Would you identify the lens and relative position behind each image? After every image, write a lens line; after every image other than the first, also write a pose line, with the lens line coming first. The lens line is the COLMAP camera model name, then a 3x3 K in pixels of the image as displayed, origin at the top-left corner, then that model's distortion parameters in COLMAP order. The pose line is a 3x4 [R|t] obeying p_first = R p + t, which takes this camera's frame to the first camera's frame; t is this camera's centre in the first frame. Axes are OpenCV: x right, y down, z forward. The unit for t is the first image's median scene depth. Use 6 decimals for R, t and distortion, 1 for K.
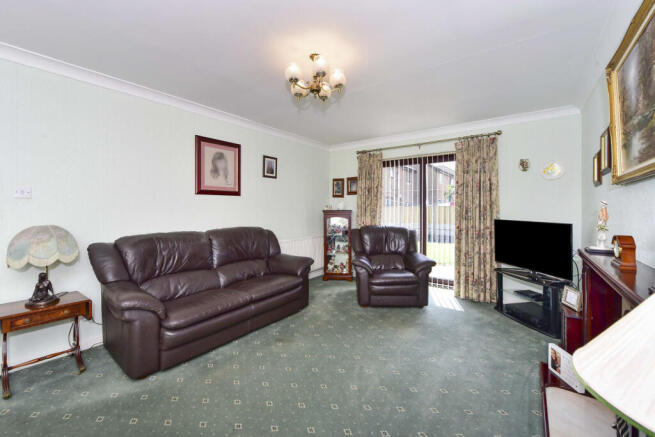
lens RADIAL K [[261.8, 0, 328.1], [0, 261.8, 209.3], [0, 0, 1]] dist [-0.008681, -0.000186]
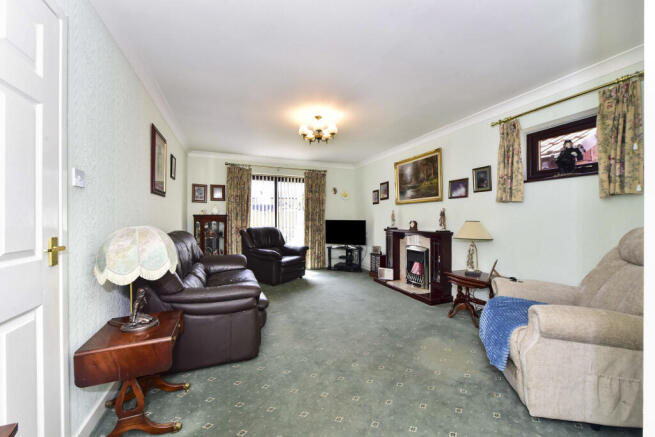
lens RADIAL K [[261.8, 0, 326.4], [0, 261.8, 216.9], [0, 0, 1]] dist [-0.008681, -0.000186]
pose [[0.520598, -0.001417, 0.853800, -0.763011], [0.004787, 0.999988, -0.001260, 0.018288], [-0.853788, 0.004743, 0.520599, 0.059416]]
